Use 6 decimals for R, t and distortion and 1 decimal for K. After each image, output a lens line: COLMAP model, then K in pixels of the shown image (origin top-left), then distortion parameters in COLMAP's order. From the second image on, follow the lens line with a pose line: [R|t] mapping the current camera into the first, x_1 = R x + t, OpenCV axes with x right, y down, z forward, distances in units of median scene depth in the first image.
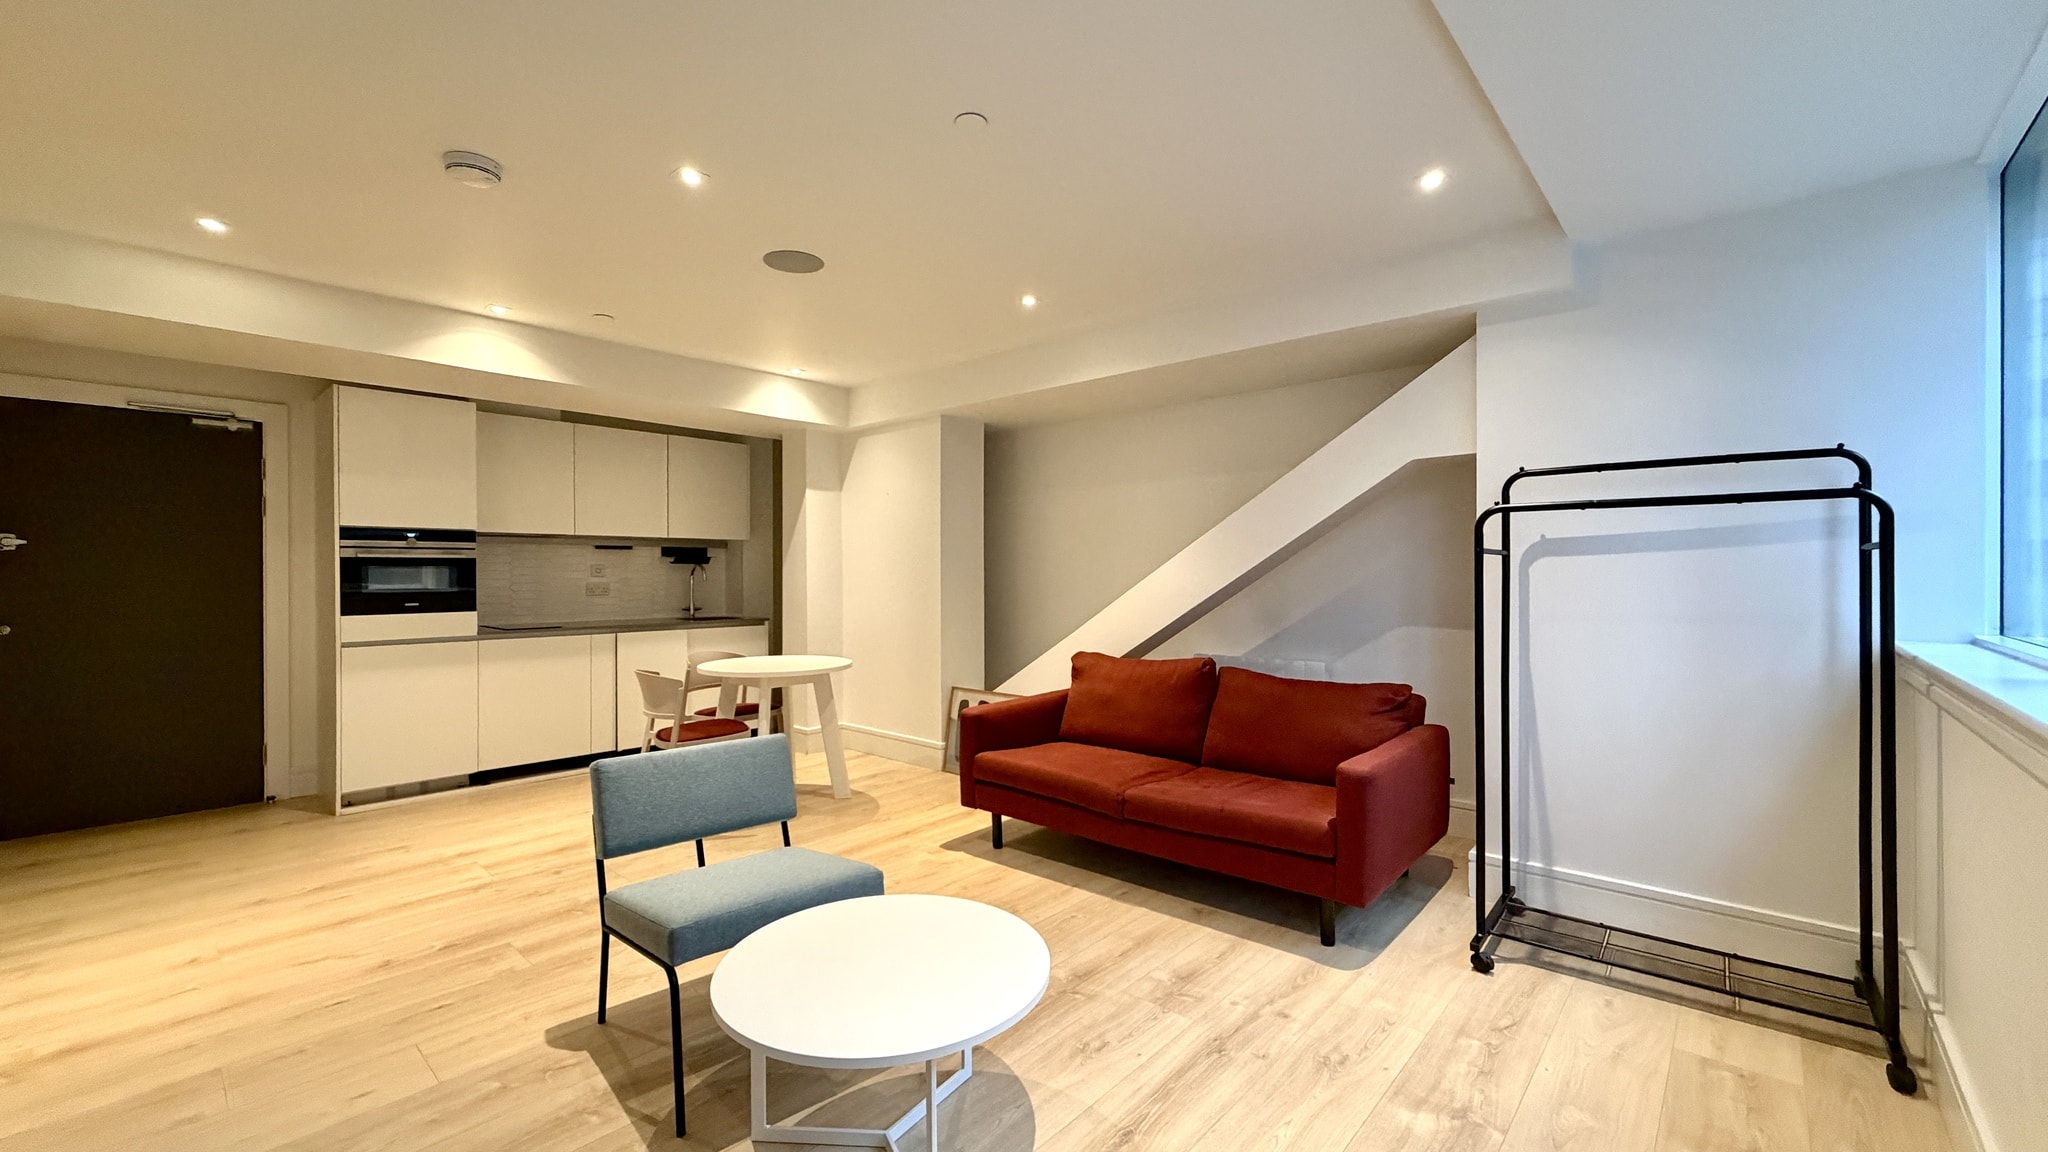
lens RADIAL K [[809.1, 0, 1027.2], [0, 809.1, 582.1], [0, 0, 1]] dist [-0.002397, -0.000219]
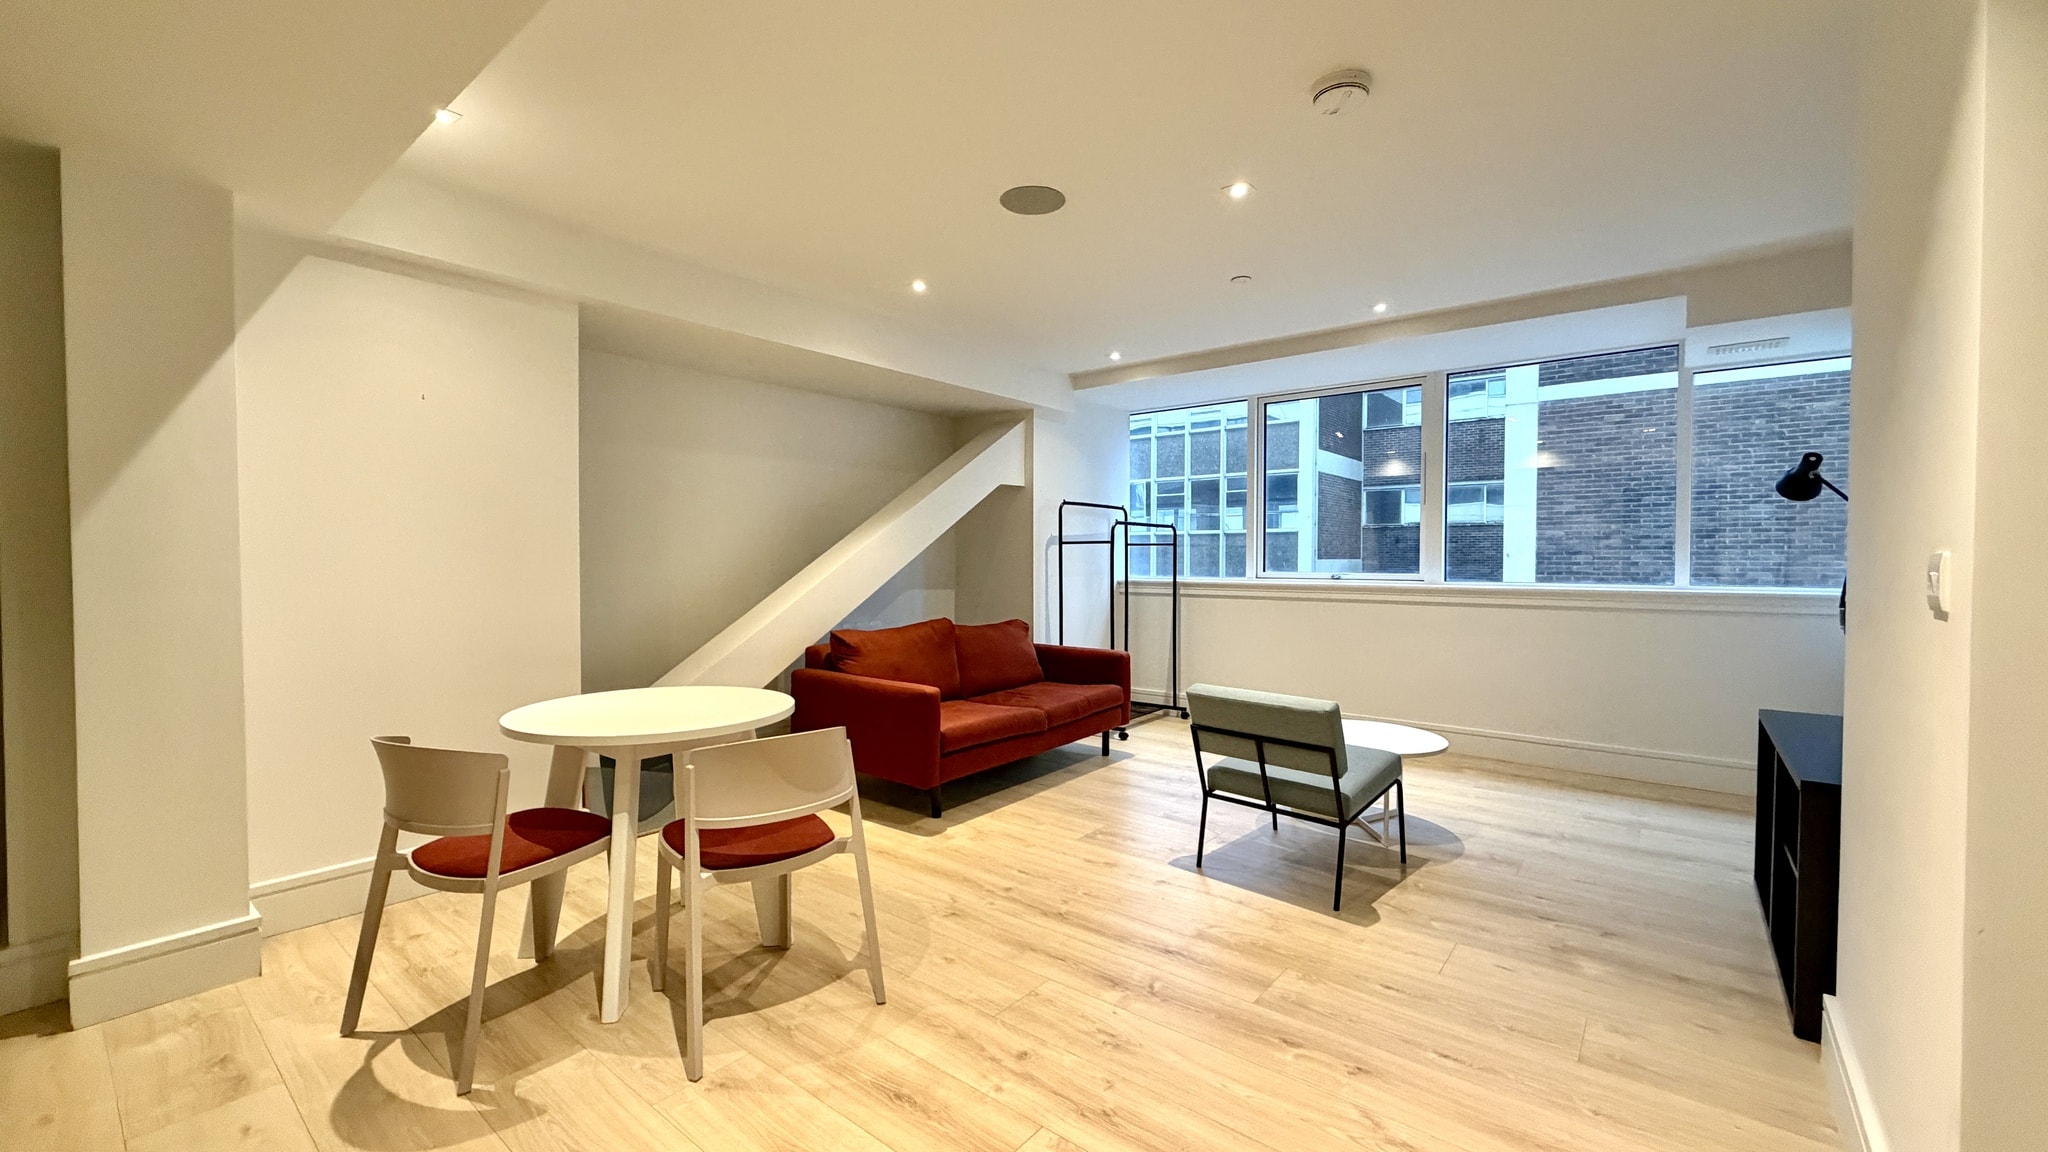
lens RADIAL K [[818.3, 0, 1019.4], [0, 818.3, 572.7], [0, 0, 1]] dist [0.000430, 0.000031]
pose [[-0.043722, -0.020887, 0.998825, -0.942564], [0.010603, 0.999715, 0.021370, -0.000691], [-0.998987, 0.011525, -0.043488, 0.829488]]
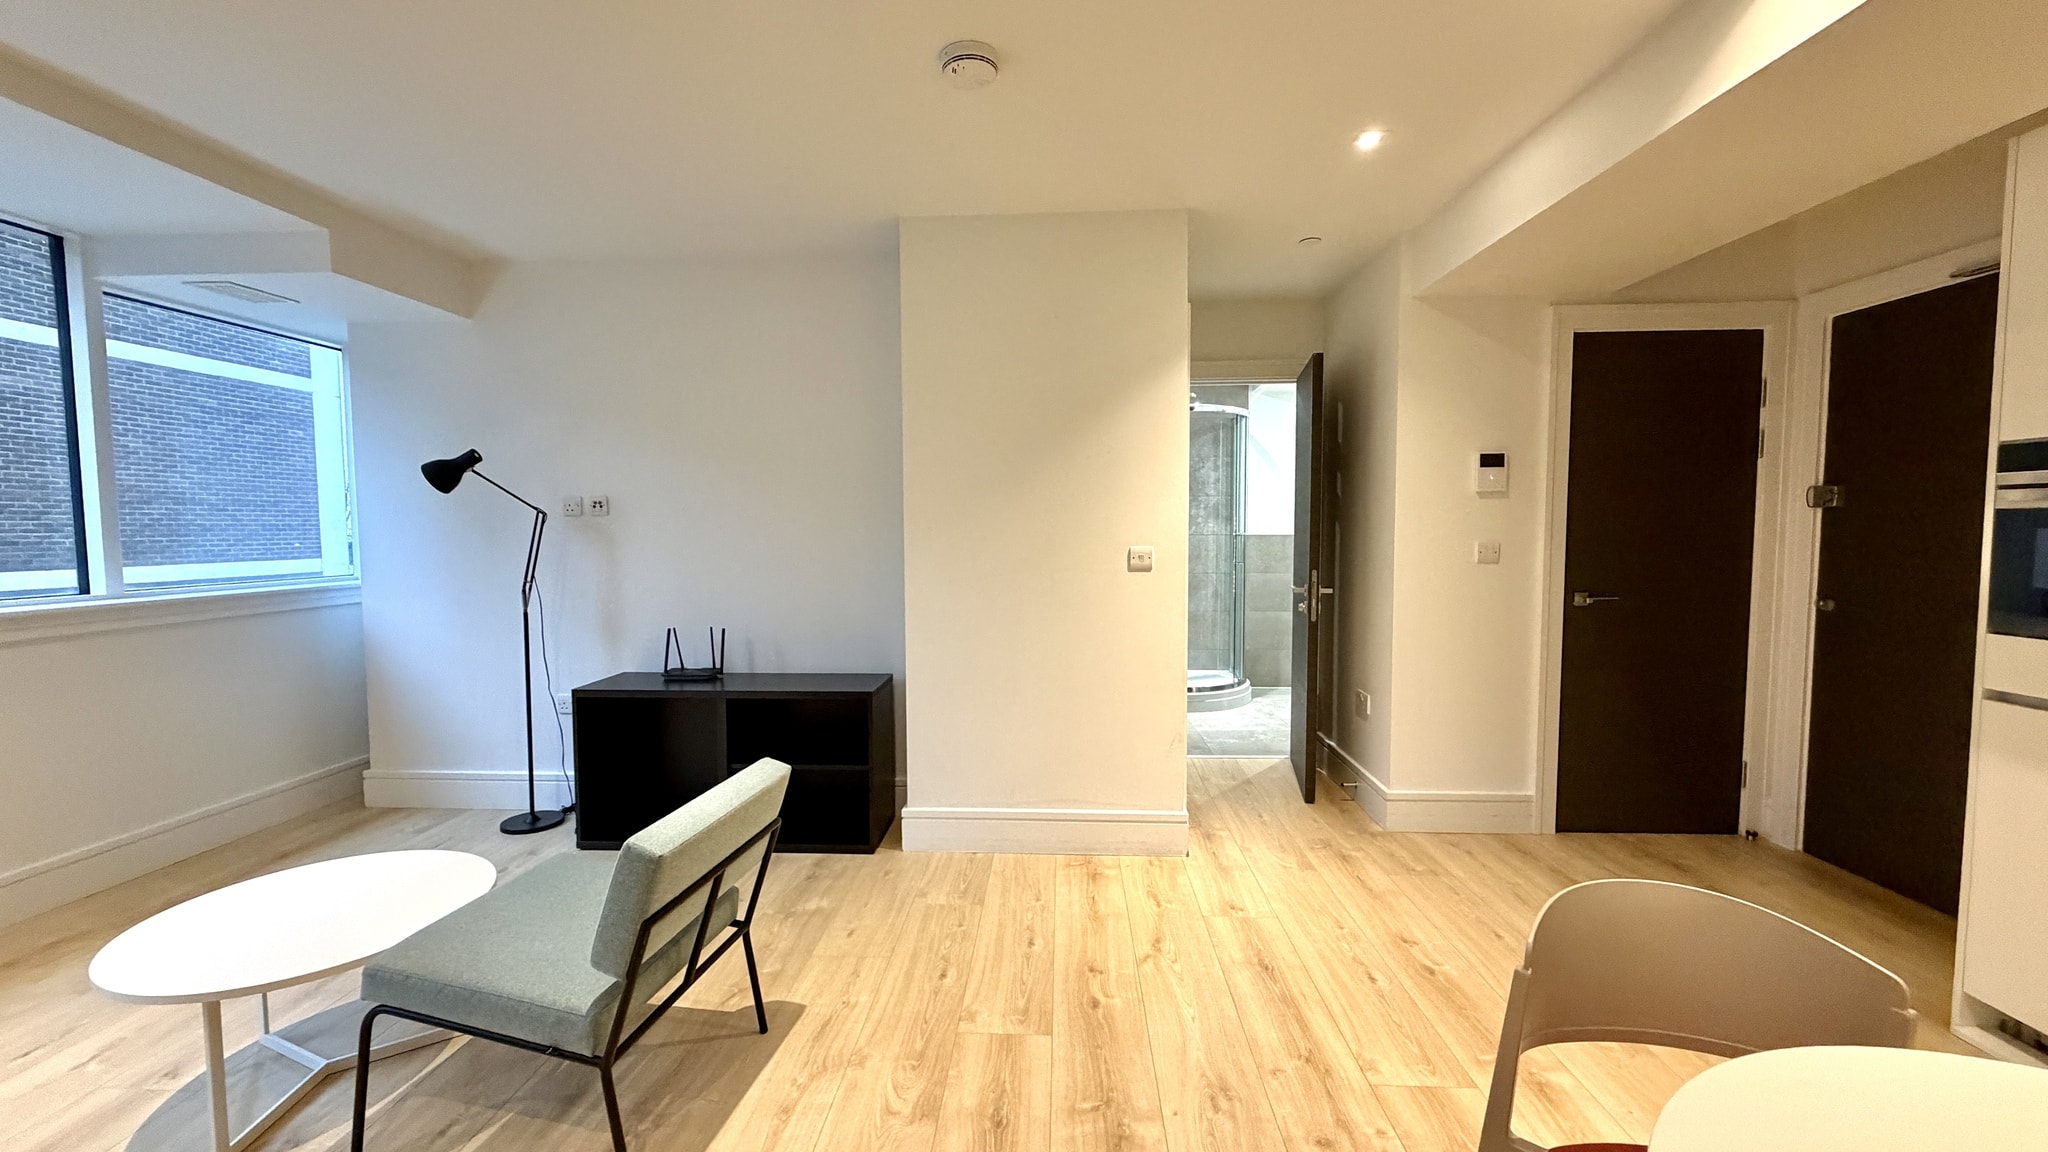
lens RADIAL K [[818.3, 0, 1019.4], [0, 818.3, 572.7], [0, 0, 1]] dist [0.000430, 0.000031]
pose [[-0.782053, 0.039707, -0.621945, -0.103912], [-0.003653, 0.997659, 0.068287, -0.024641], [0.623201, 0.055676, -0.780078, 1.021371]]
